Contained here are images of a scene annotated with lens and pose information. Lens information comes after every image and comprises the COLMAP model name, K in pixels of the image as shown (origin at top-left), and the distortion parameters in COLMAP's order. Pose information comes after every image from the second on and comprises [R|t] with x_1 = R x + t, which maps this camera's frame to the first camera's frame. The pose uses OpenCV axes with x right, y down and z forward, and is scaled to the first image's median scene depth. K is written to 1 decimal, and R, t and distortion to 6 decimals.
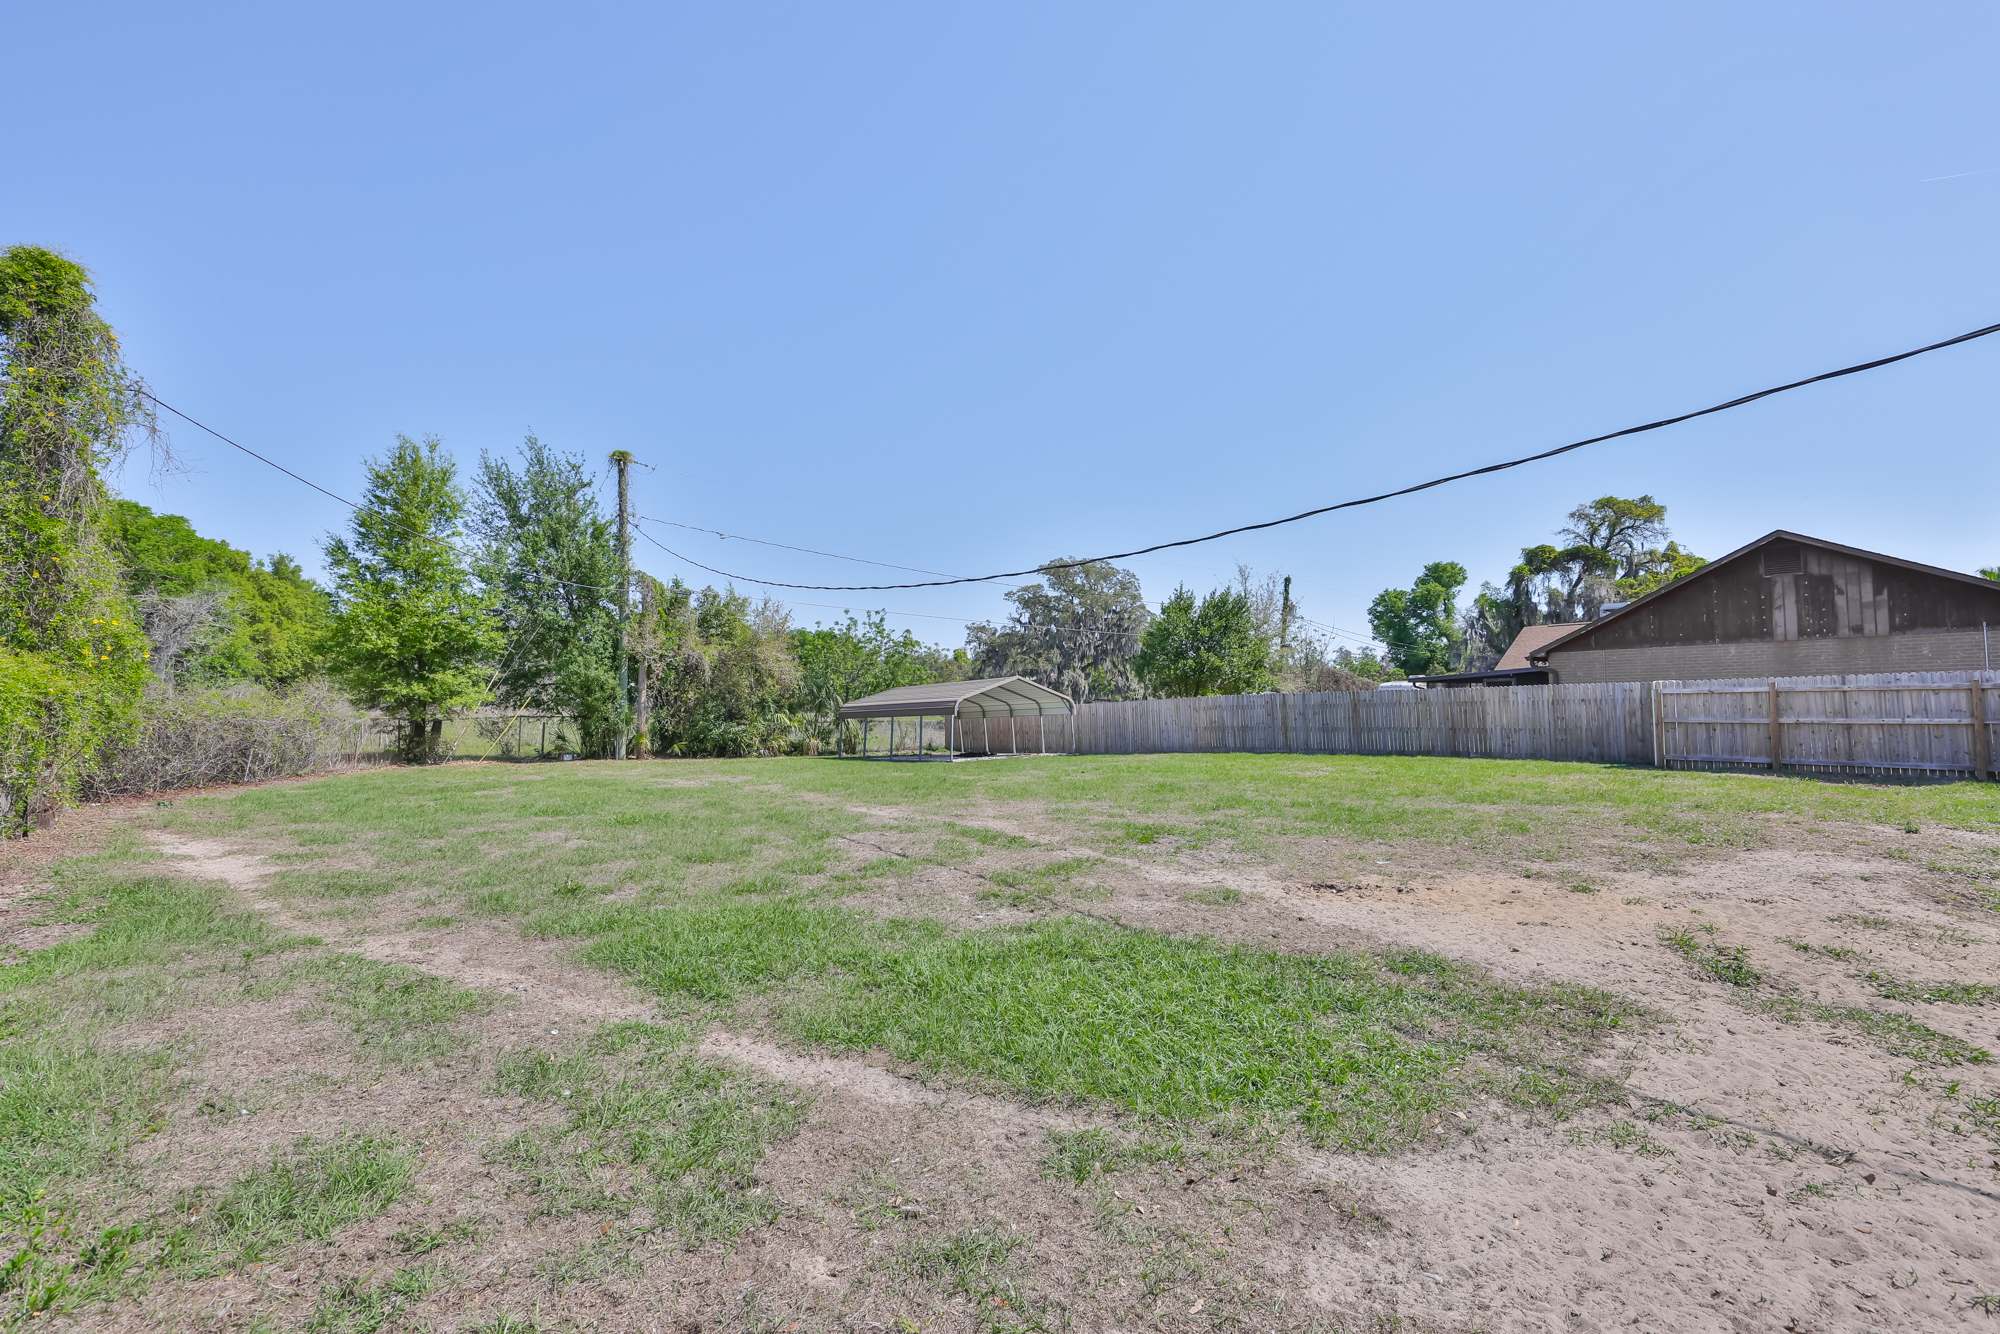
lens RADIAL K [[822.9, 0, 1000.1], [0, 822.9, 673.7], [0, 0, 1]] dist [0.002570, 0.000337]
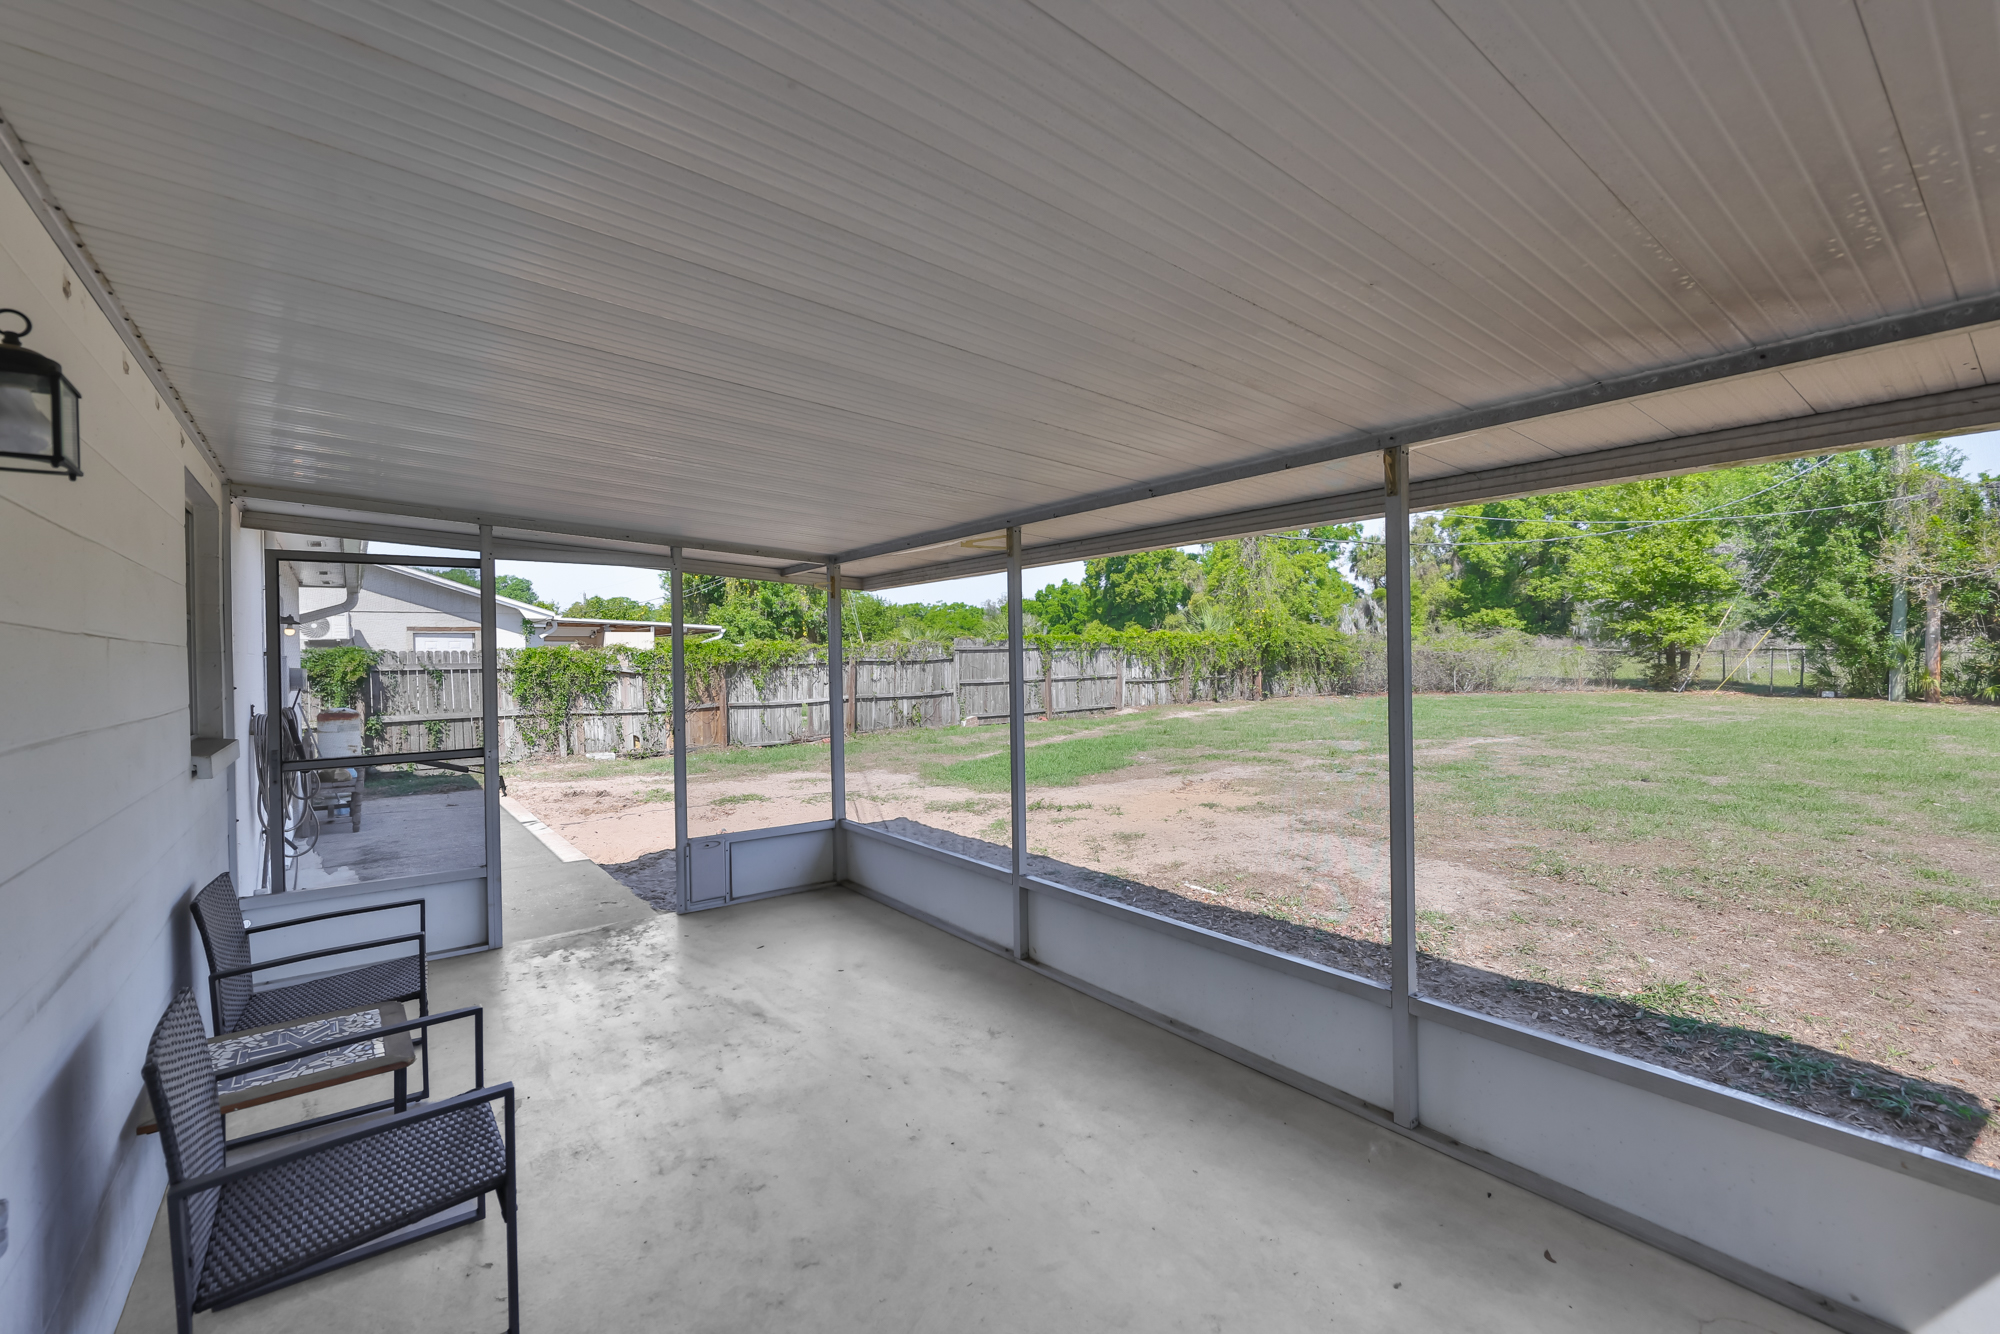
lens RADIAL K [[822.9, 0, 1002.2], [0, 822.9, 667.4], [0, 0, 1]] dist [0.002570, 0.000337]
pose [[-0.067198, 0.029598, -0.997301, 0.524024], [0.054643, 0.998169, 0.025942, -0.001980], [0.996242, -0.052752, -0.068692, 0.178074]]
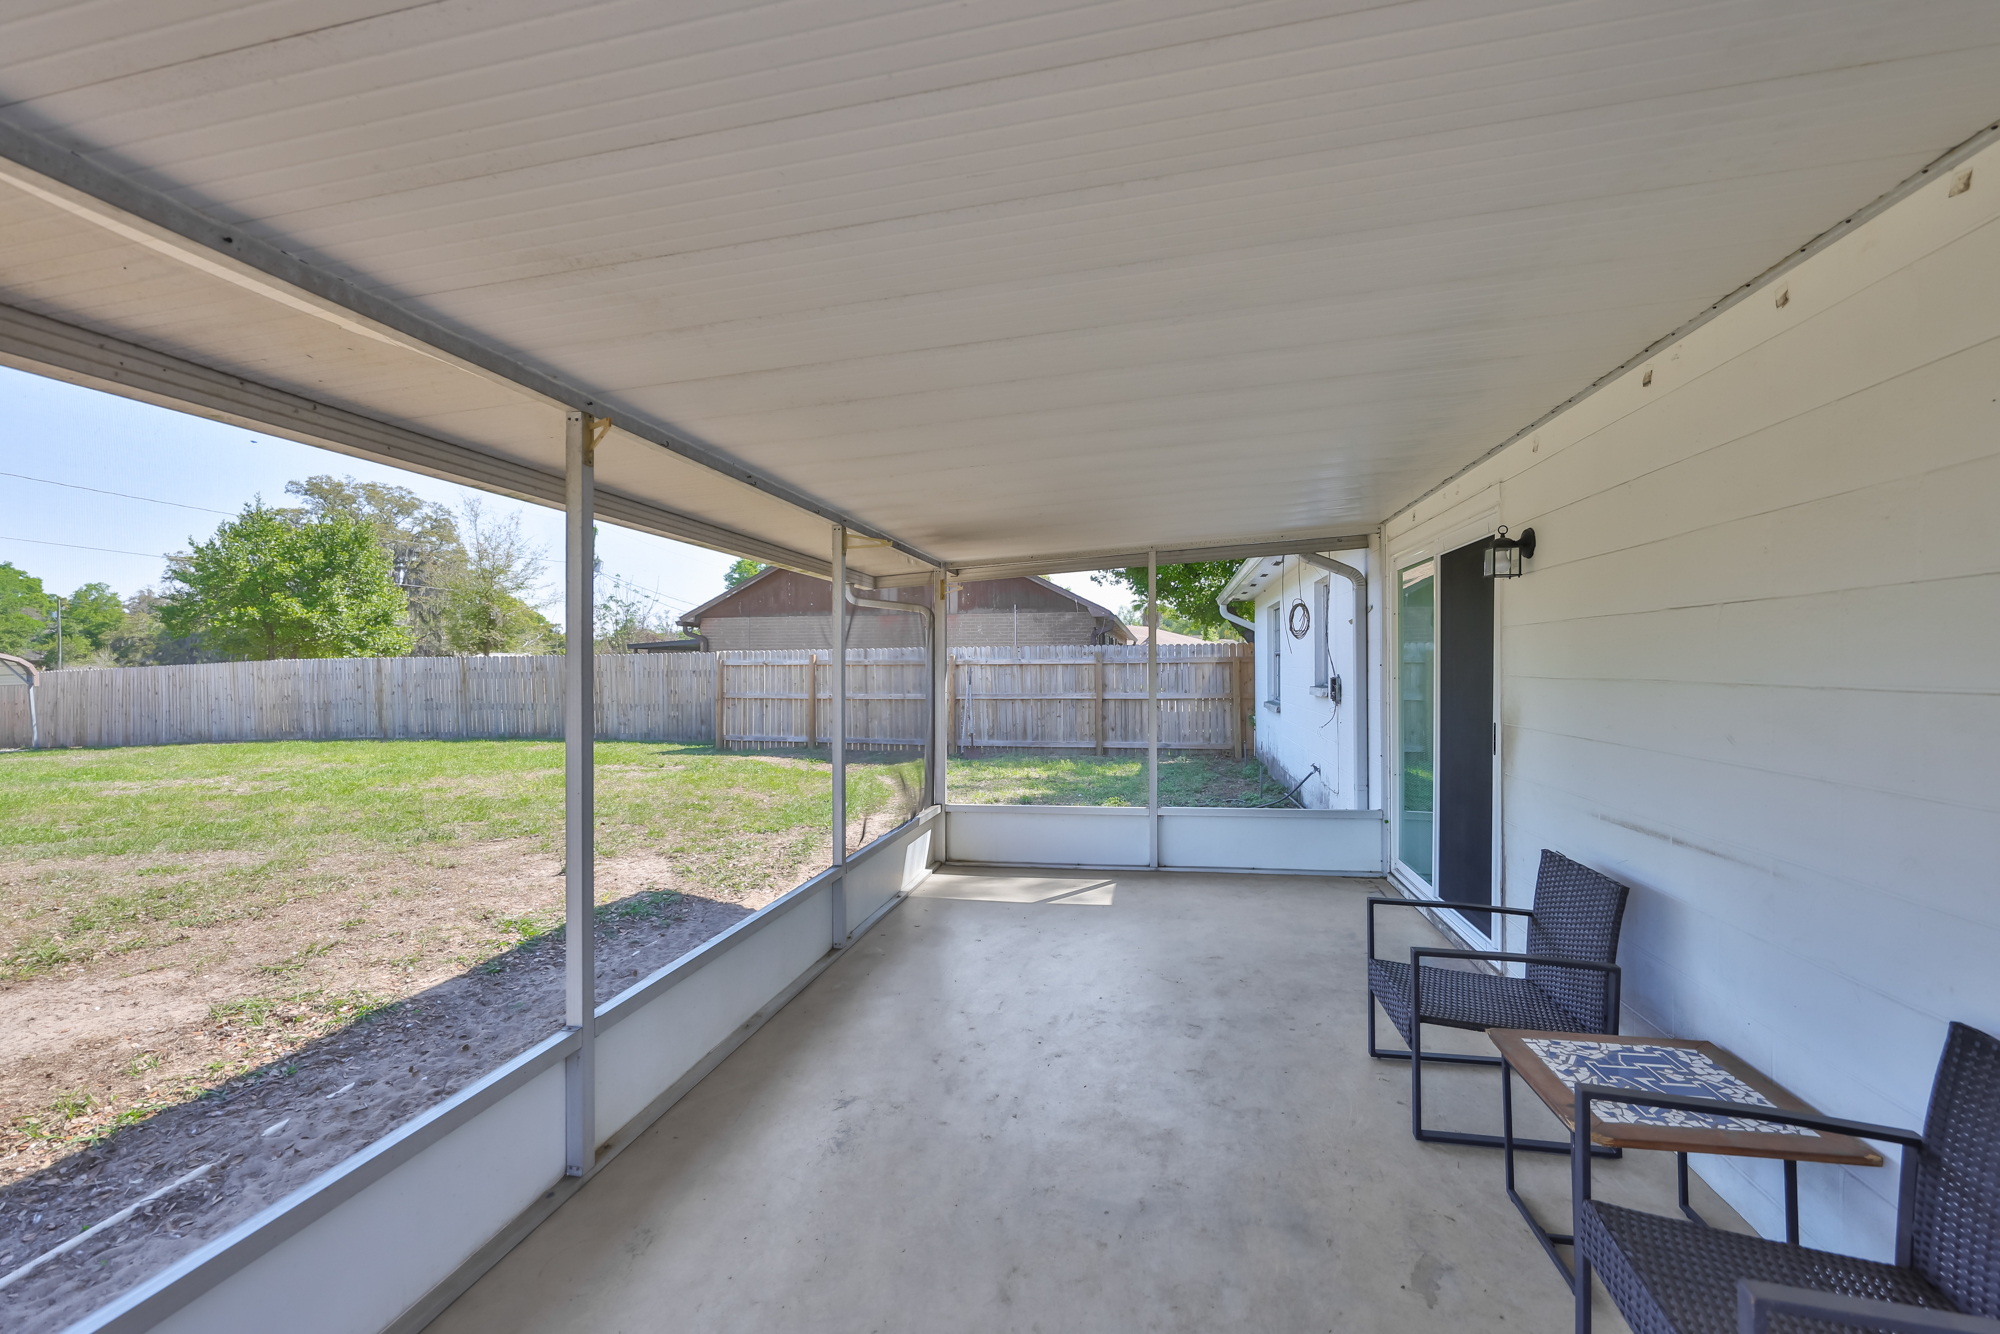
lens RADIAL K [[822.9, 0, 998.9], [0, 822.9, 664.6], [0, 0, 1]] dist [0.002570, 0.000337]
pose [[0.809884, 0.016260, 0.586365, 0.379207], [-0.032271, 0.999337, 0.016861, -0.000400], [-0.585702, -0.032578, 0.809872, 0.087721]]
